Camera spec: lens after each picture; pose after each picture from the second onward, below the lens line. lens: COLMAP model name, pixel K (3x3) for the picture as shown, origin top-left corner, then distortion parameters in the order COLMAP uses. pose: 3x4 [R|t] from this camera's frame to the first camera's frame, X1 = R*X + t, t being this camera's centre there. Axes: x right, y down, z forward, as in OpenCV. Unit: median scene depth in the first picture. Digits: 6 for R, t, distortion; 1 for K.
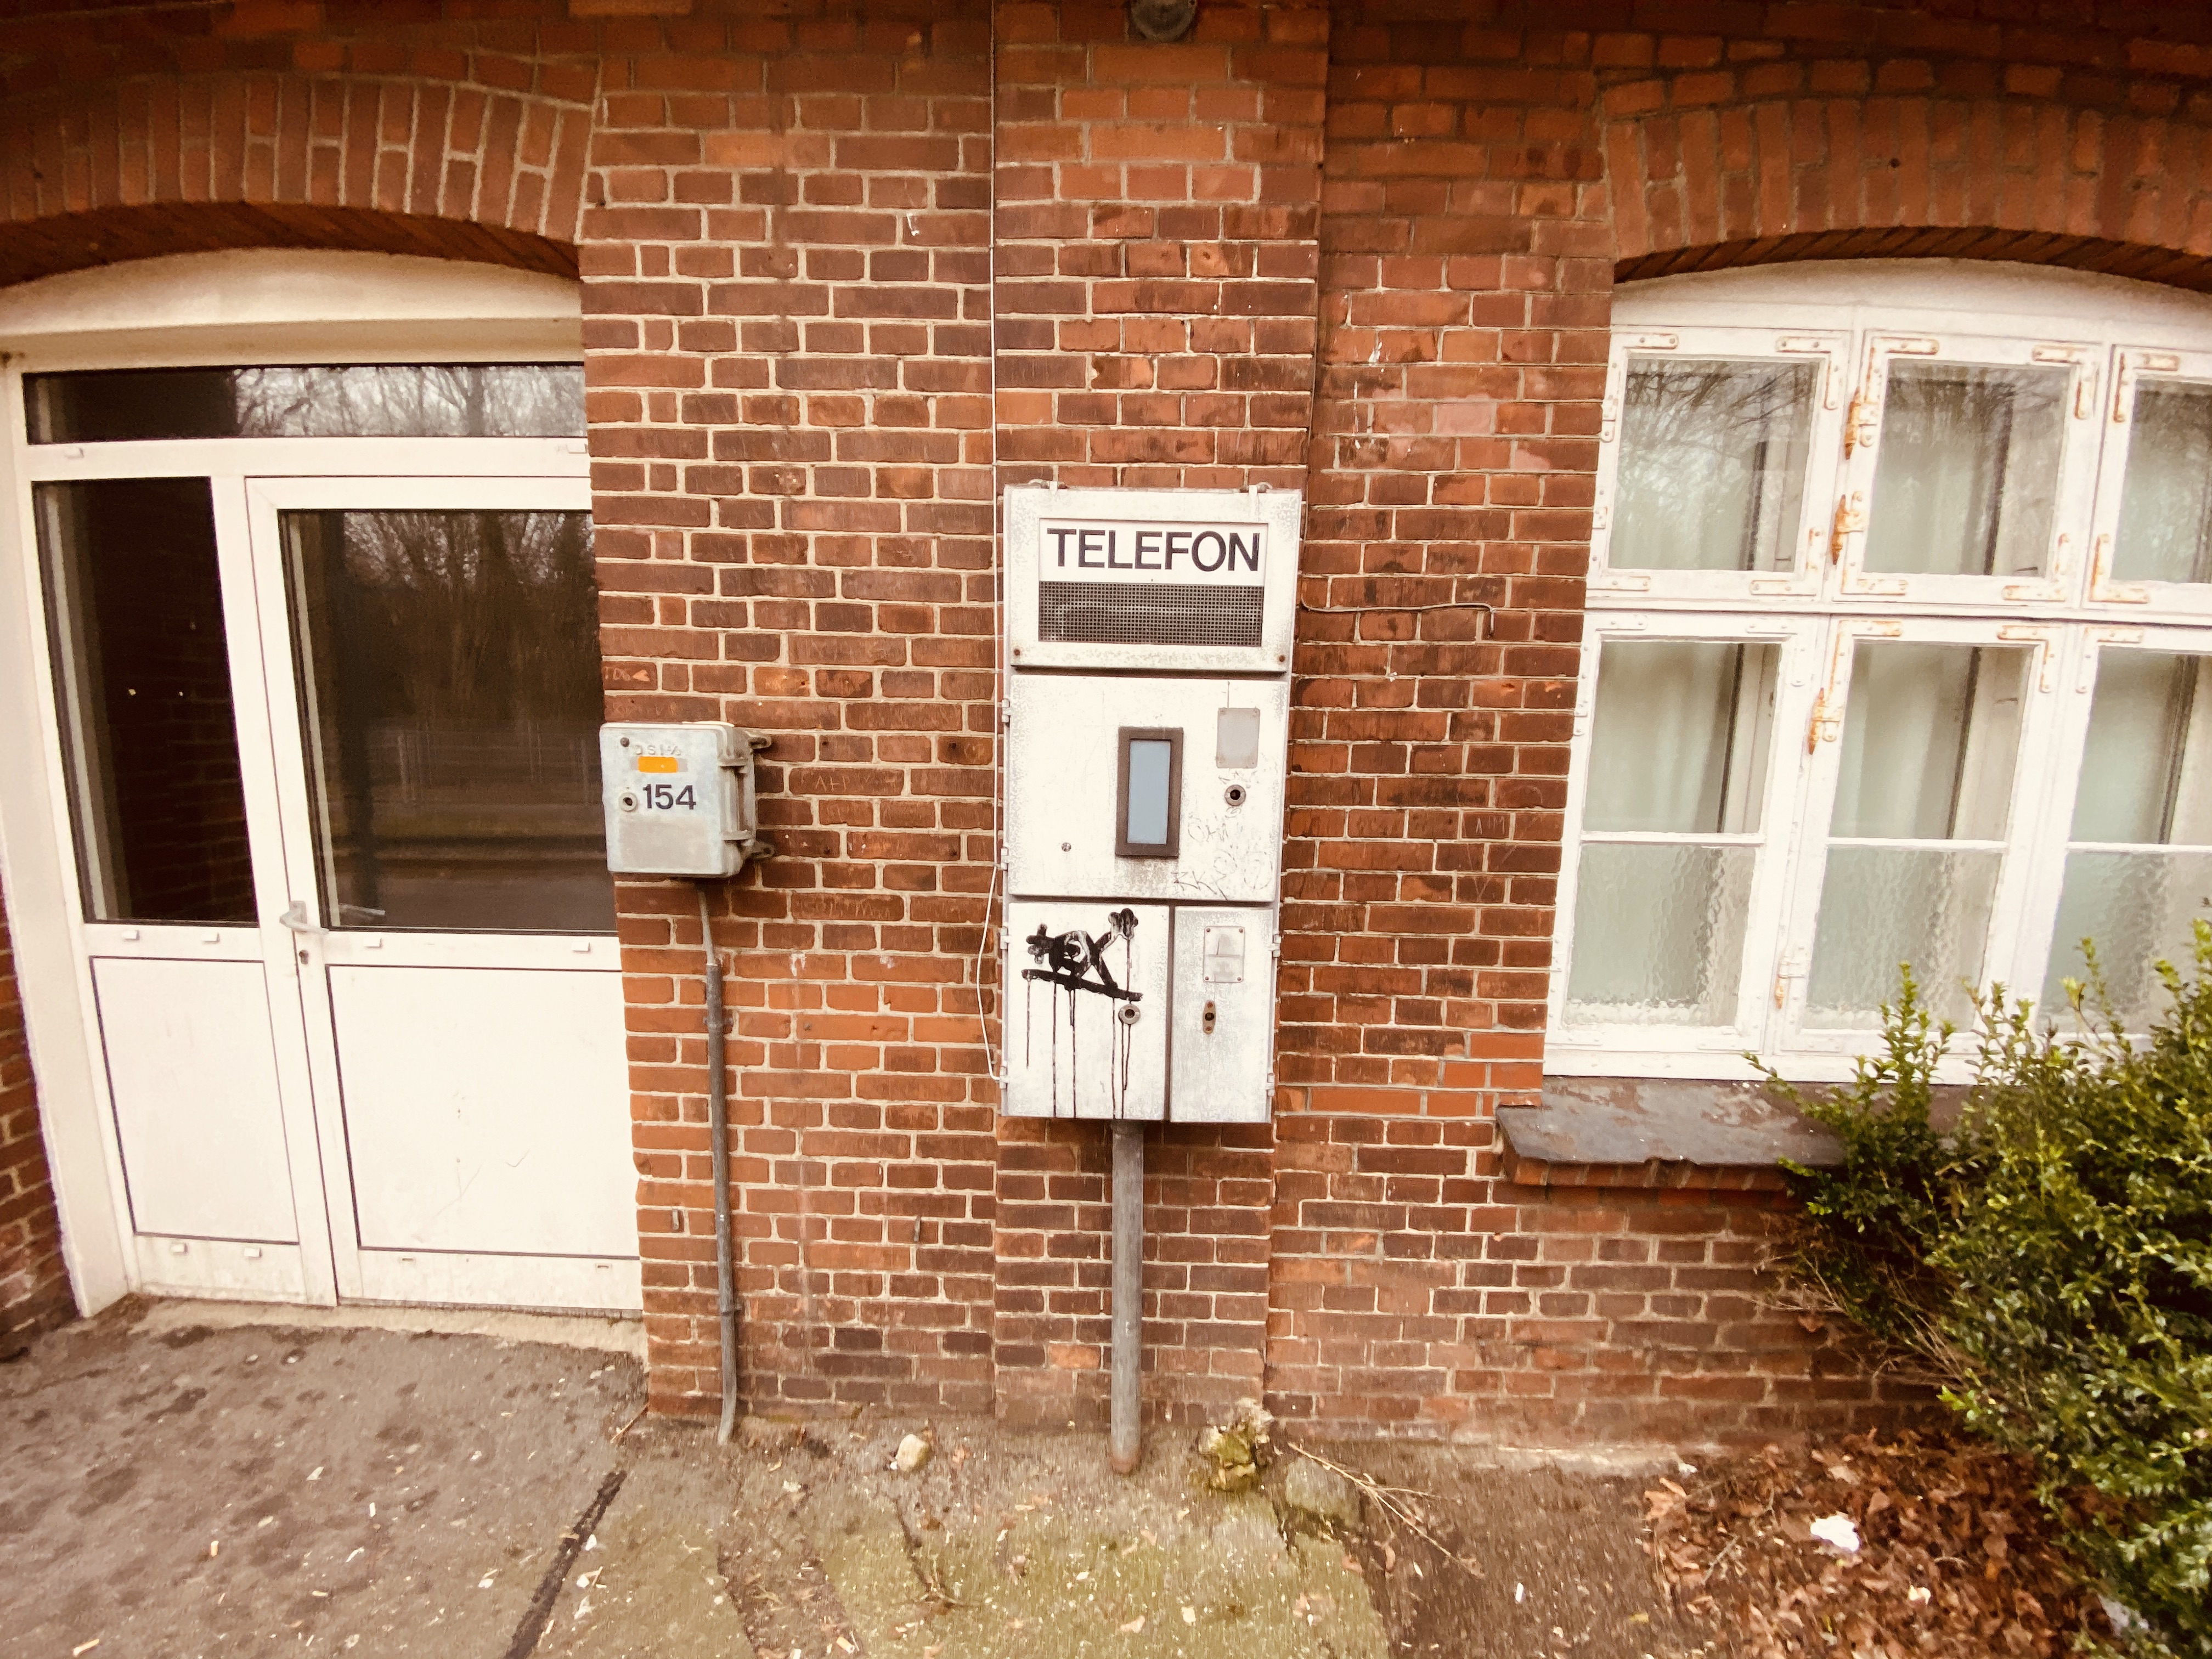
lens RADIAL K [[899.9, 0, 1107.0], [0, 899.9, 836.1], [0, 0, 1]] dist [0.021251, -0.020733]
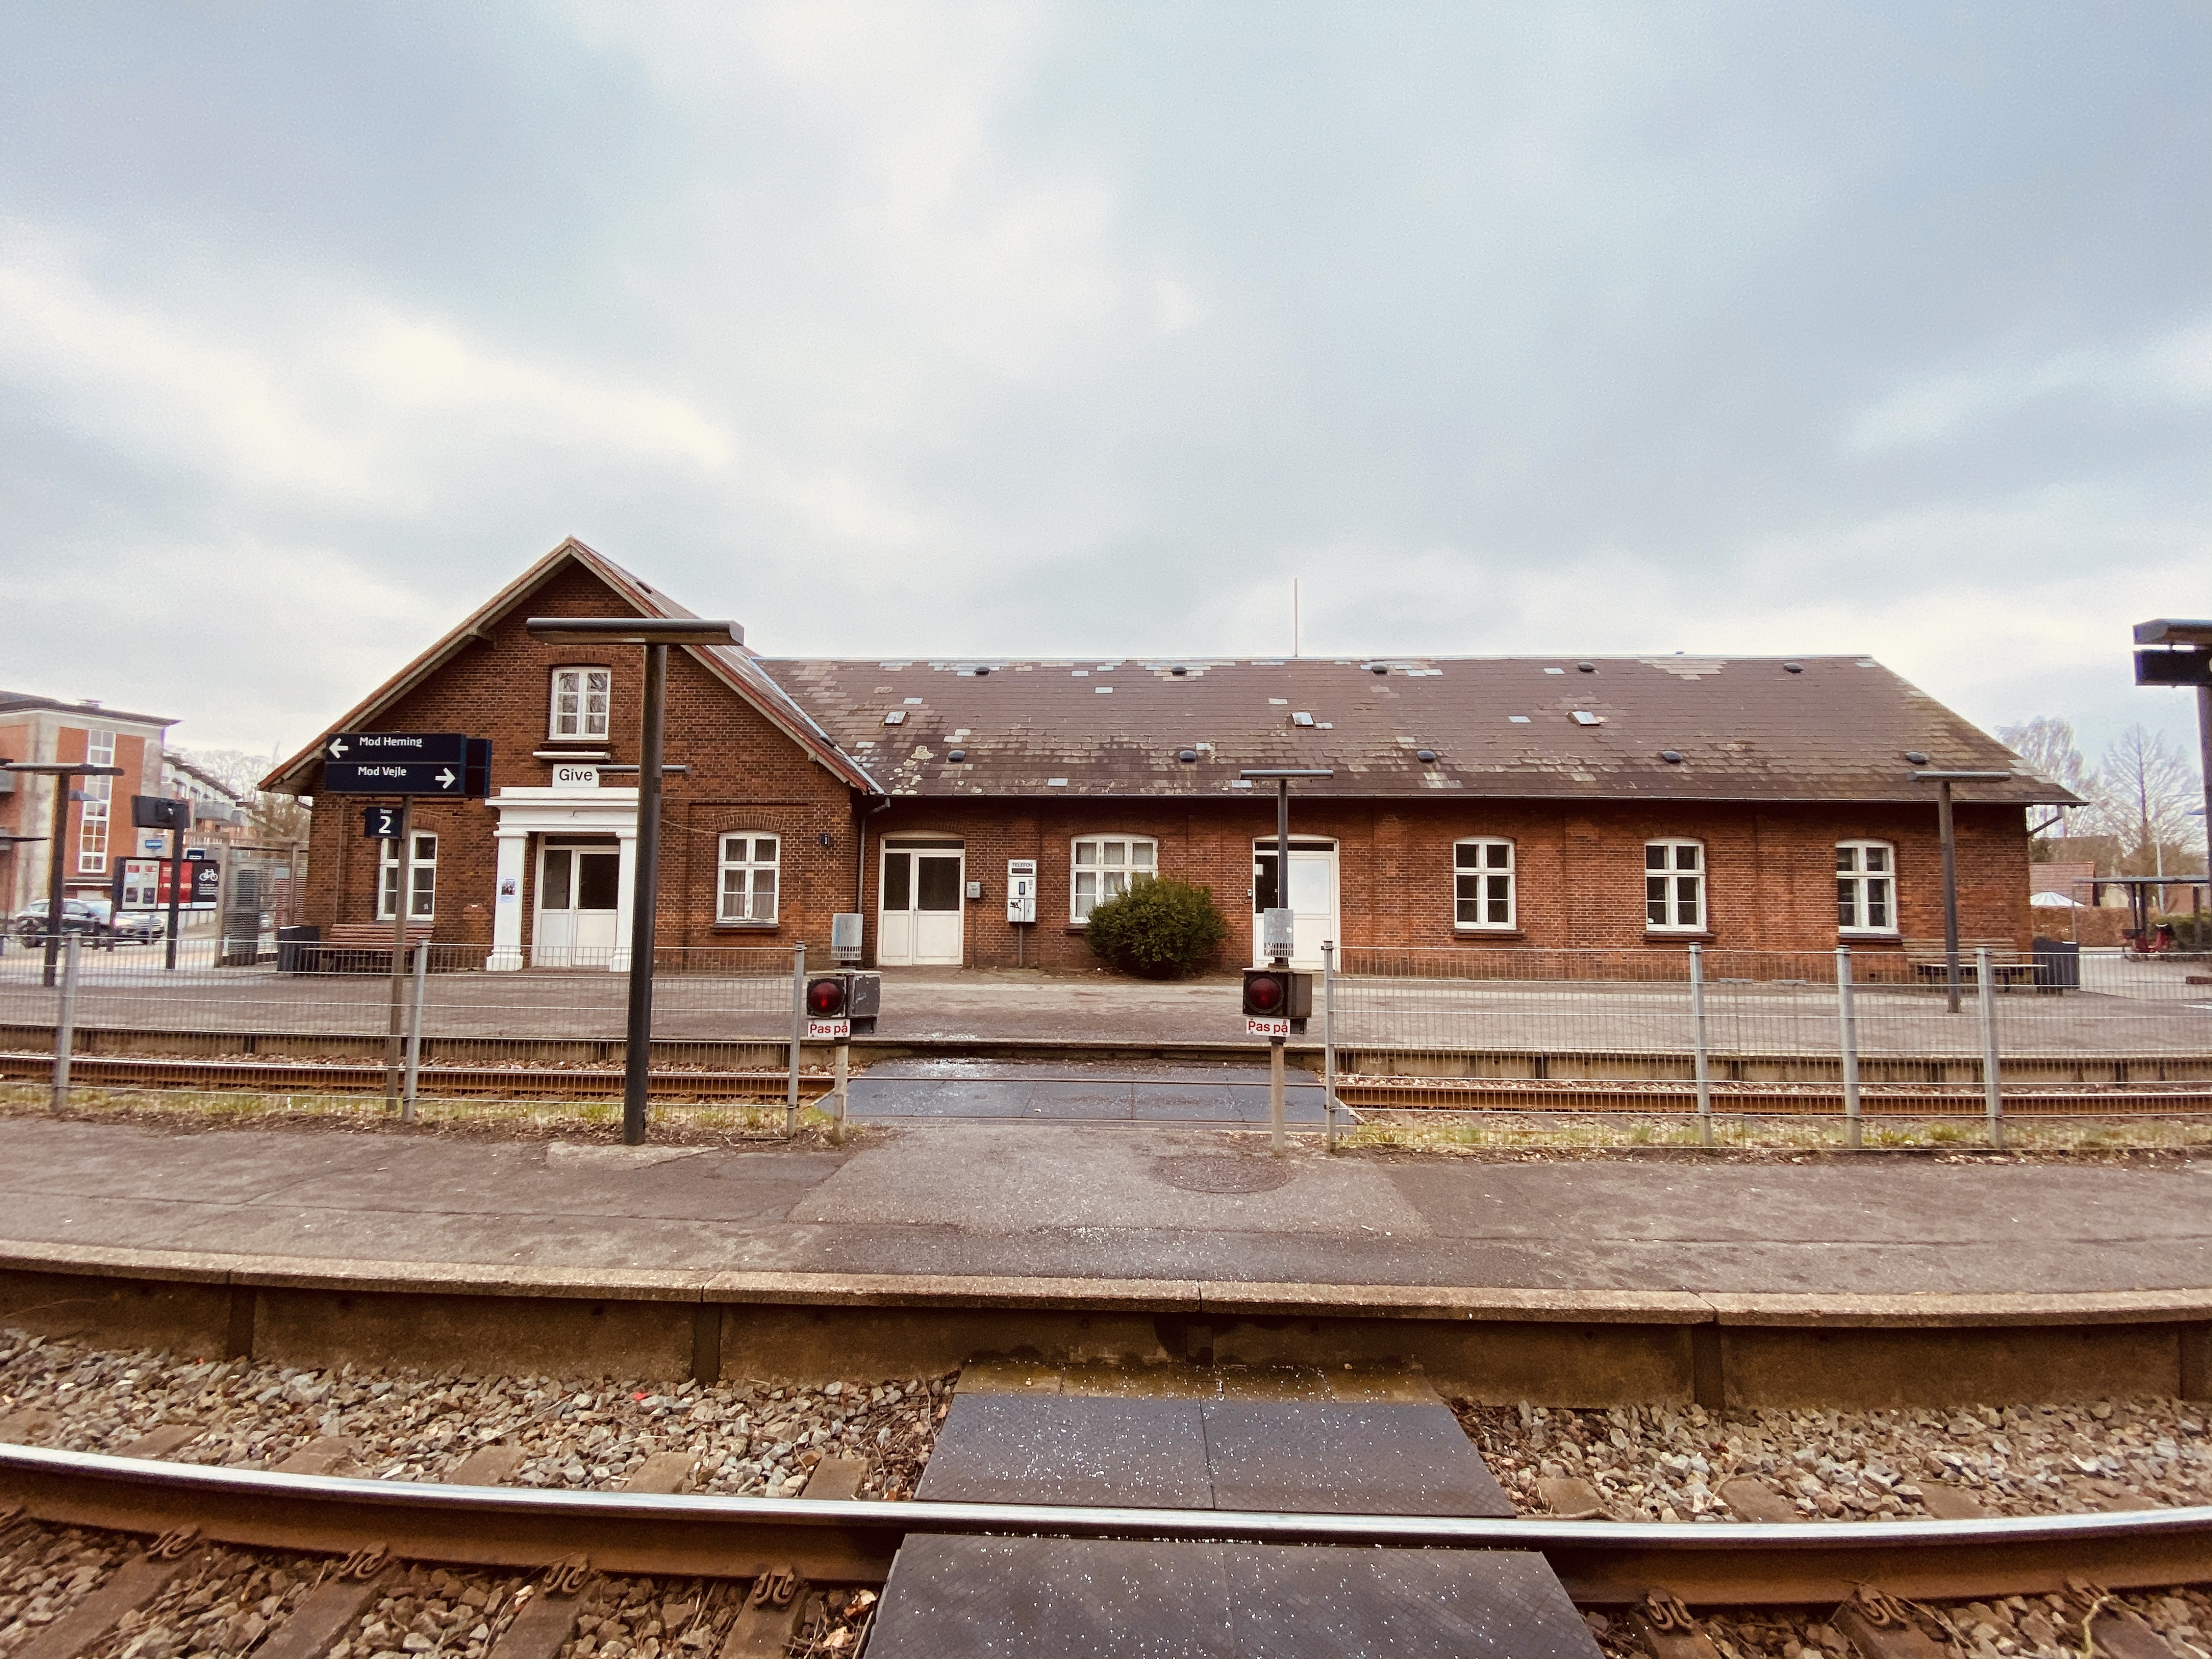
lens RADIAL K [[899.9, 0, 1107.0], [0, 899.9, 836.1], [0, 0, 1]] dist [0.021251, -0.020733]
pose [[0.999922, -0.011079, -0.005773, 0.973890], [0.009617, 0.977571, -0.210386, 1.389036], [0.007975, 0.210314, 0.977601, -8.255263]]
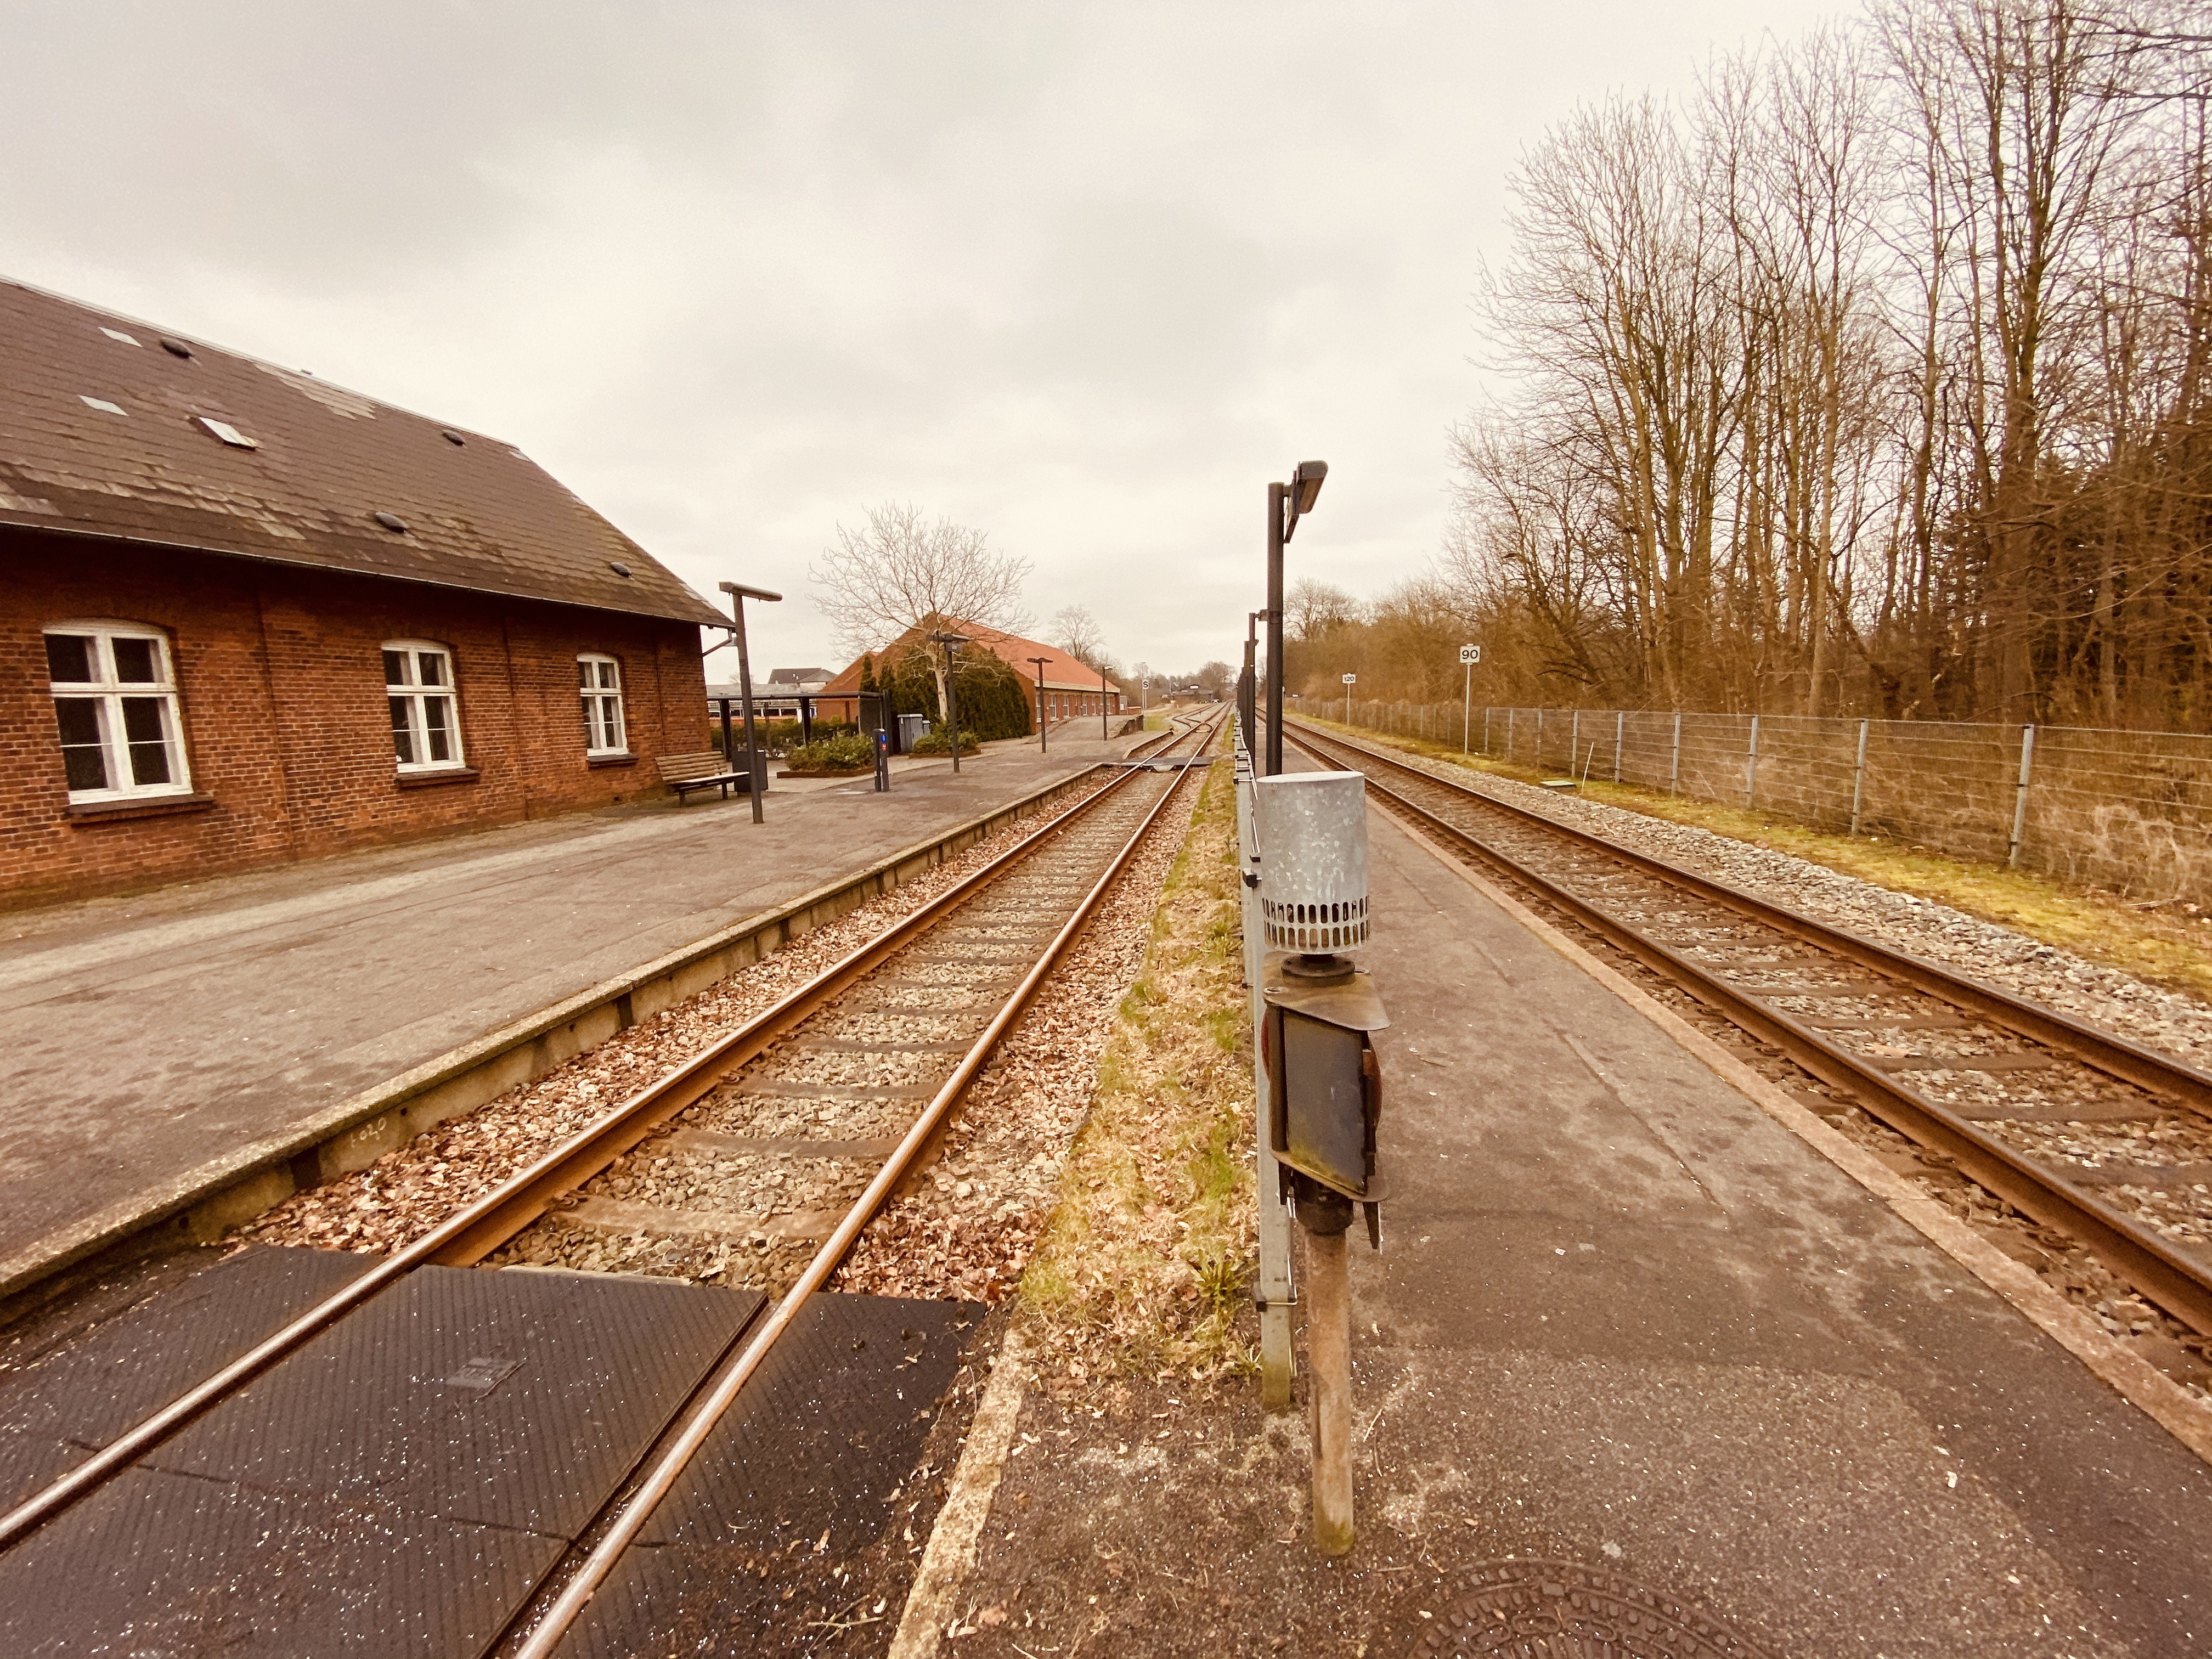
lens RADIAL K [[899.9, 0, 1107.0], [0, 899.9, 836.1], [0, 0, 1]] dist [0.021251, -0.020733]
pose [[0.121381, -0.170791, 0.977802, 0.615110], [0.179086, 0.972688, 0.147666, 0.822017], [-0.976317, 0.157187, 0.148653, -4.768508]]
